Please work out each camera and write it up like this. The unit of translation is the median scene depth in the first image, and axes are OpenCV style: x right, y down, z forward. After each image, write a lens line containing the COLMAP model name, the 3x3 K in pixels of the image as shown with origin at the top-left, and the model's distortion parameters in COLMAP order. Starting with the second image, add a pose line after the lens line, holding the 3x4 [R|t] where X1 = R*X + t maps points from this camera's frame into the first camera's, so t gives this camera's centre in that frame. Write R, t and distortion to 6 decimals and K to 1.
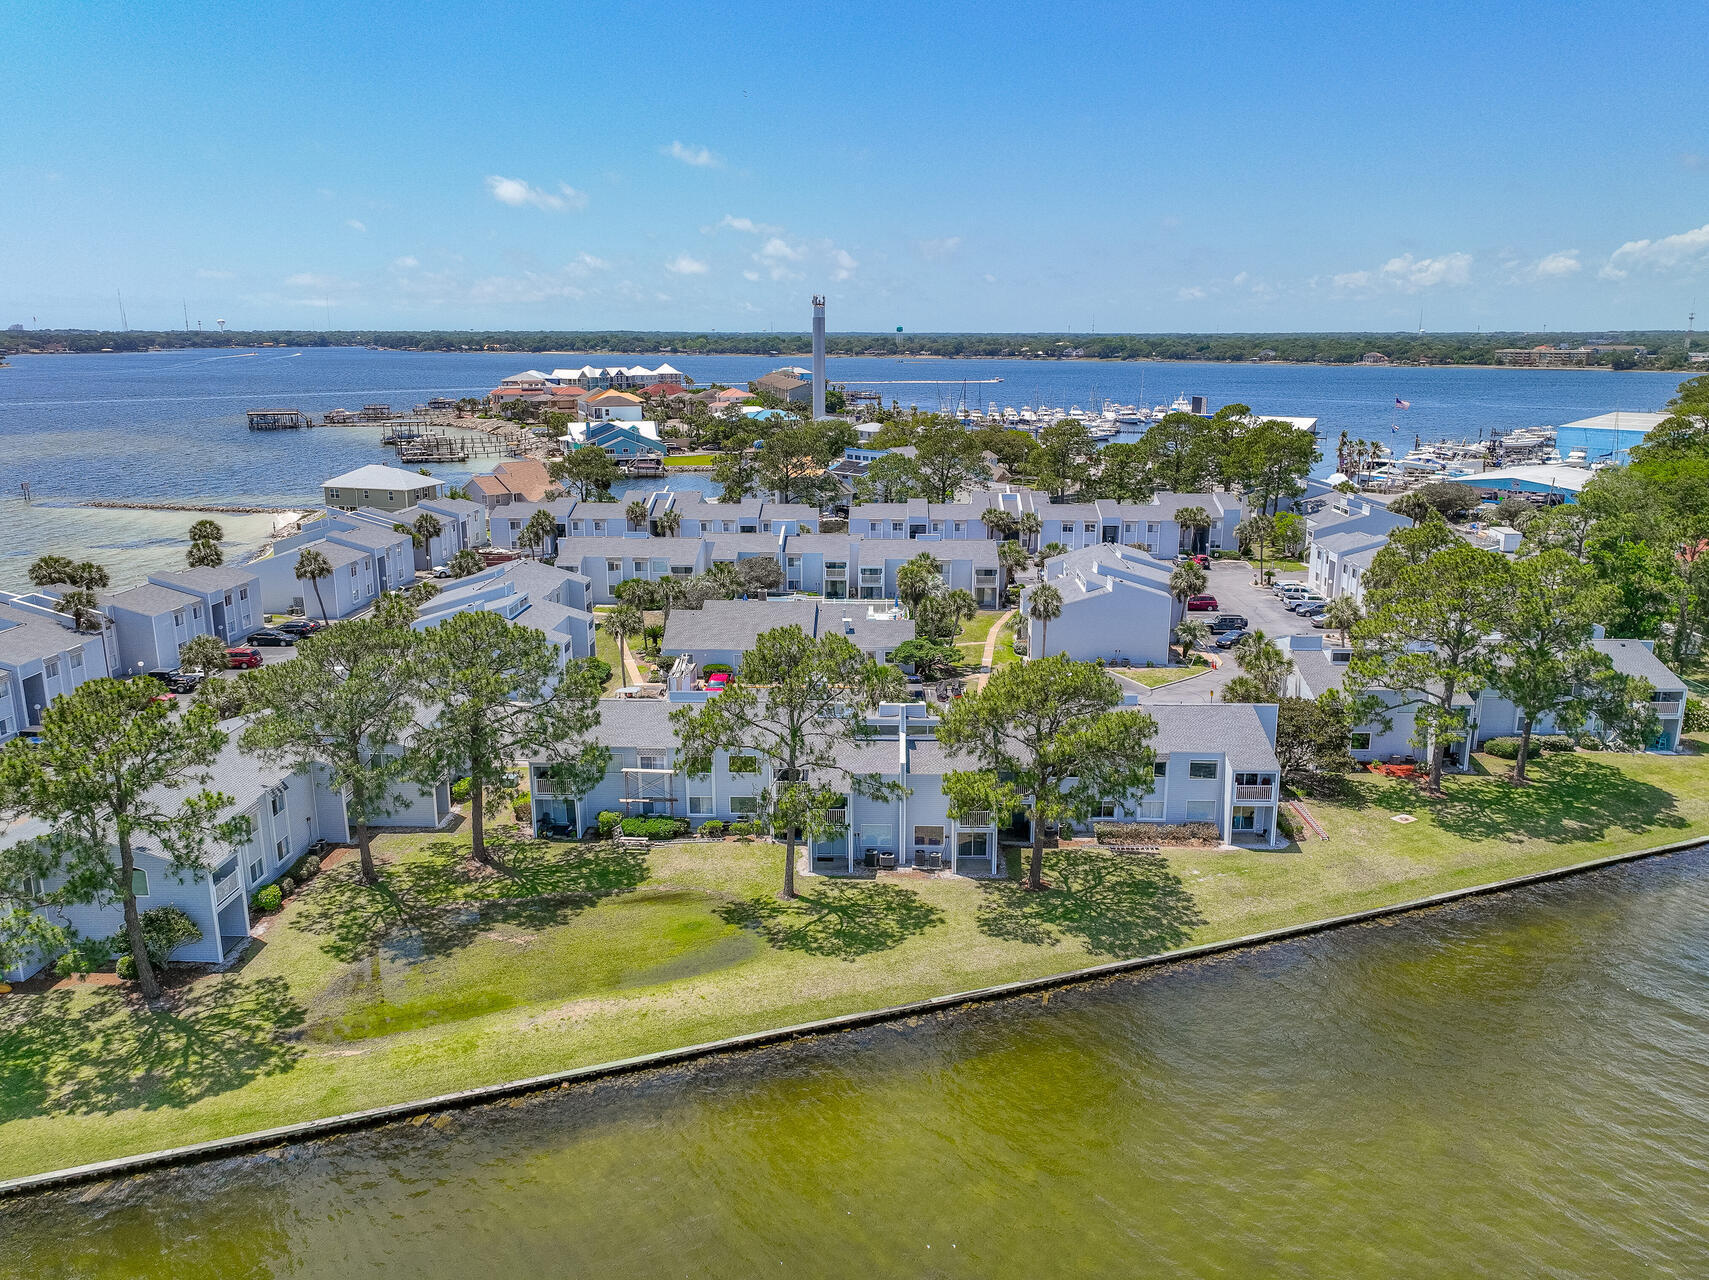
lens RADIAL K [[1231.9, 0, 870.4], [0, 1231.9, 635.6], [0, 0, 1]] dist [0.003053, 0.003875]
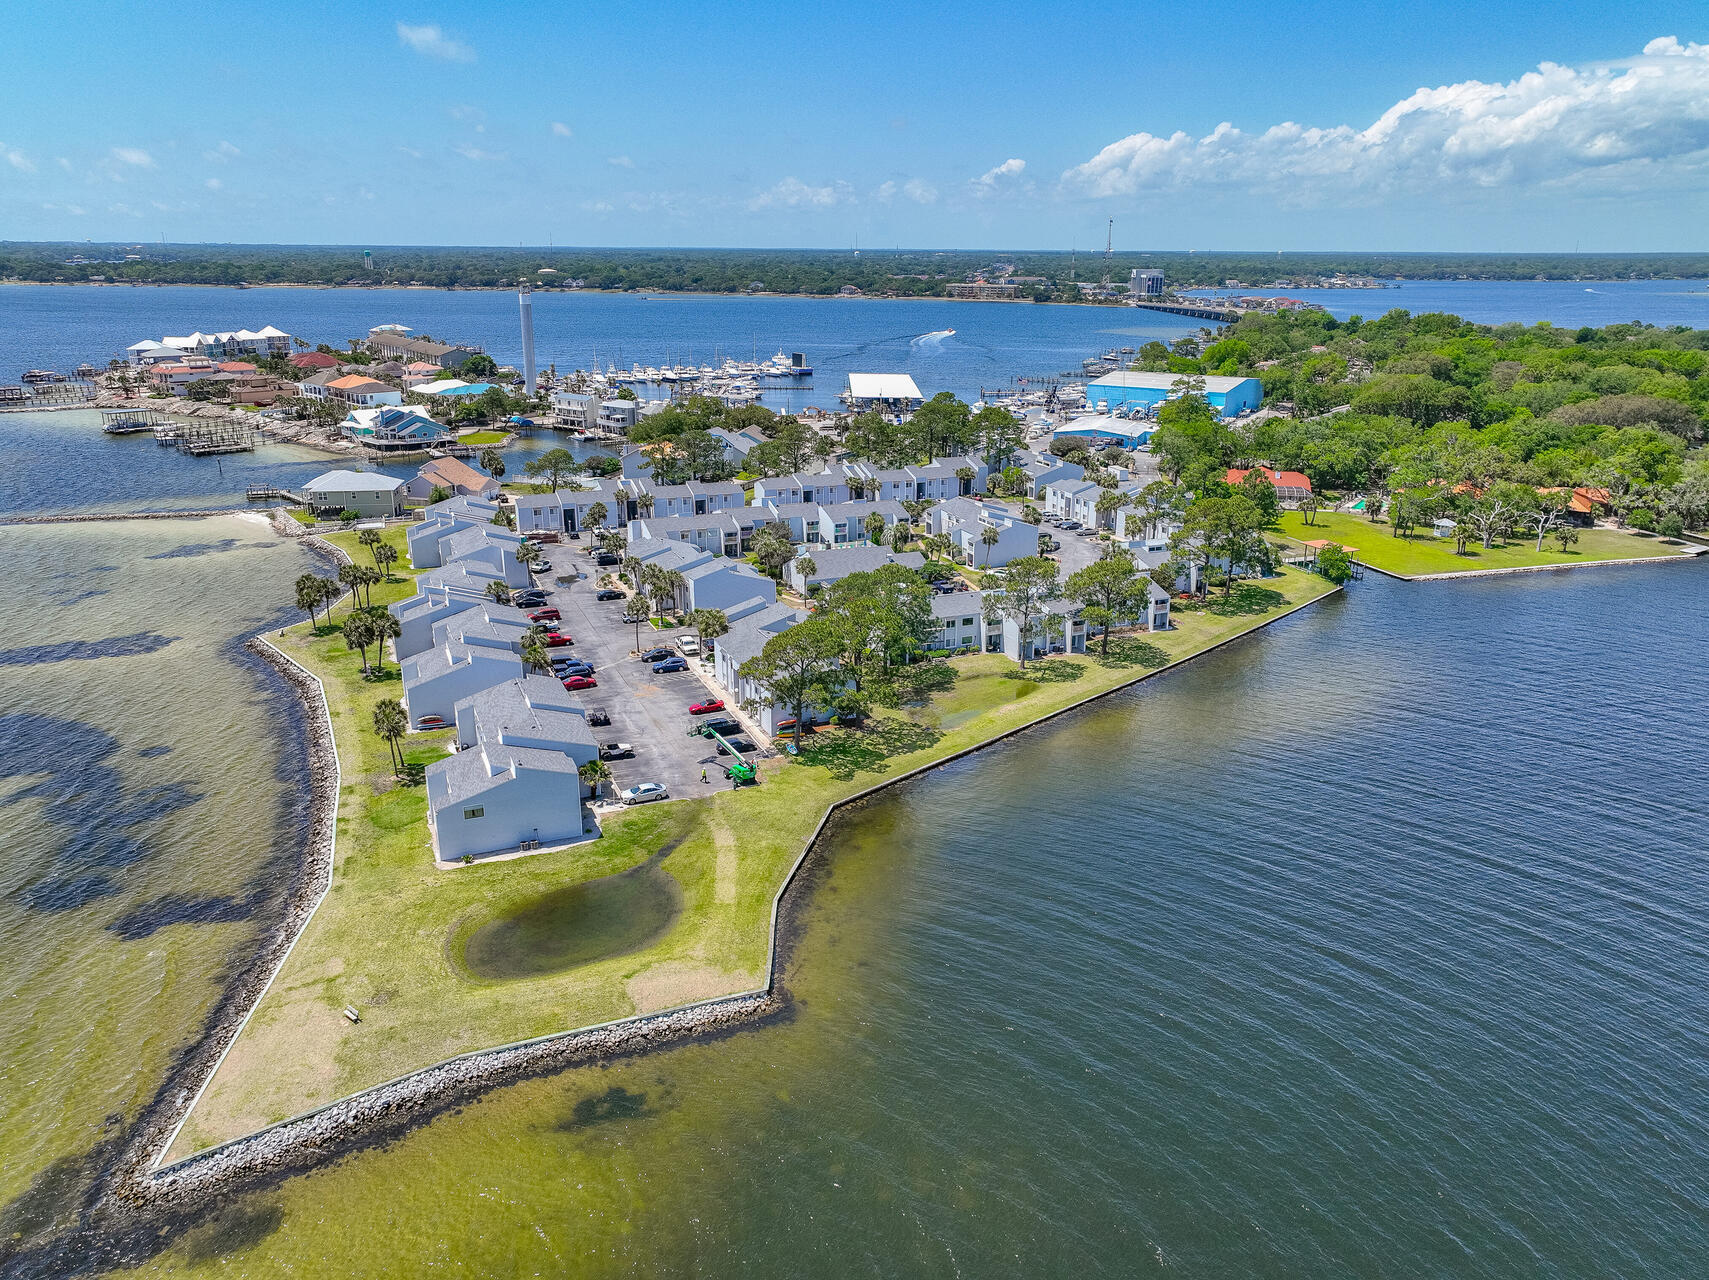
lens RADIAL K [[1231.9, 0, 870.4], [0, 1231.9, 635.6], [0, 0, 1]] dist [0.003053, 0.003875]
pose [[0.907022, -0.120462, 0.403485, -1.199440], [0.093347, 0.991887, 0.086290, -0.081177], [-0.410606, -0.040603, 0.910908, -0.985478]]
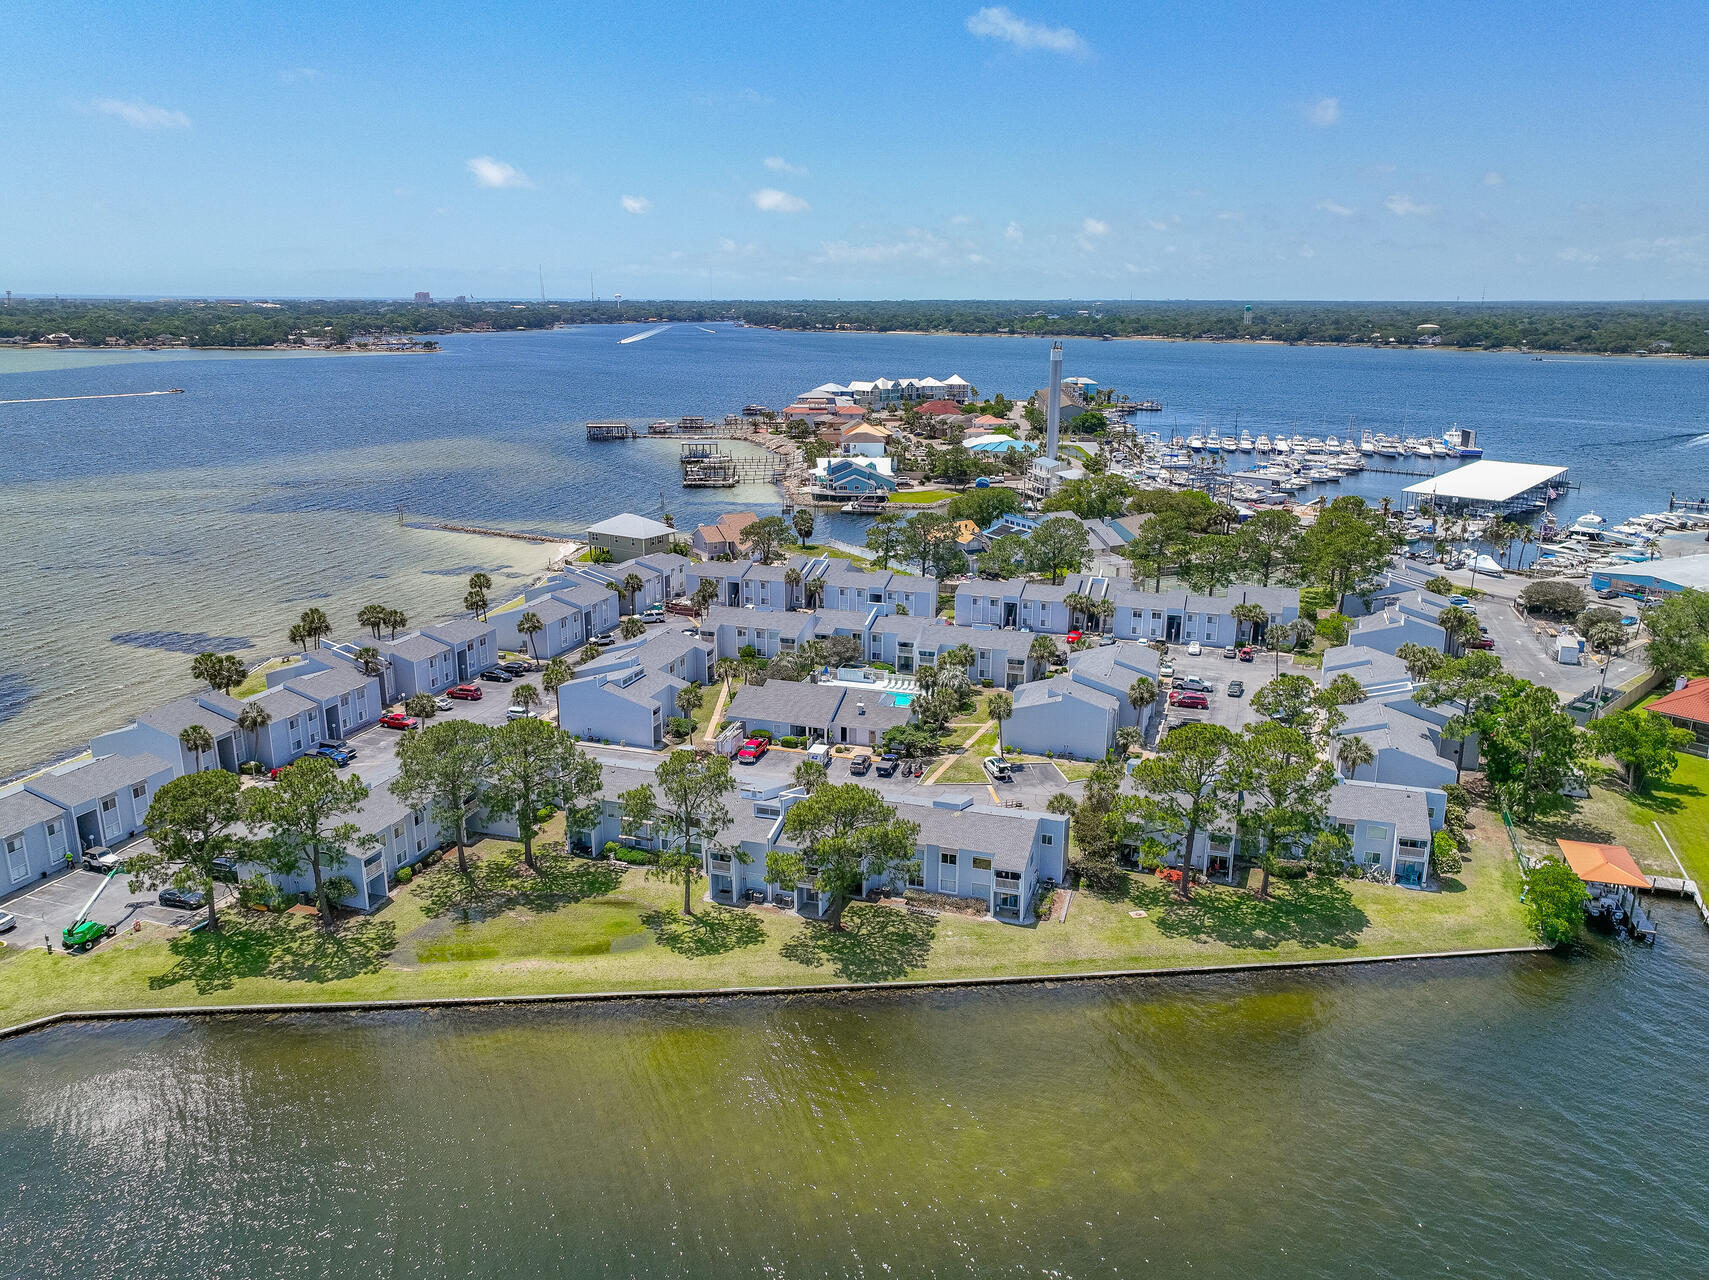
lens RADIAL K [[1231.9, 0, 870.4], [0, 1231.9, 635.6], [0, 0, 1]] dist [0.003053, 0.003875]
pose [[0.959965, 0.075868, -0.269651, 0.526019], [-0.068631, 0.996986, 0.036181, -0.206832], [0.271583, -0.016226, 0.962278, -0.441492]]
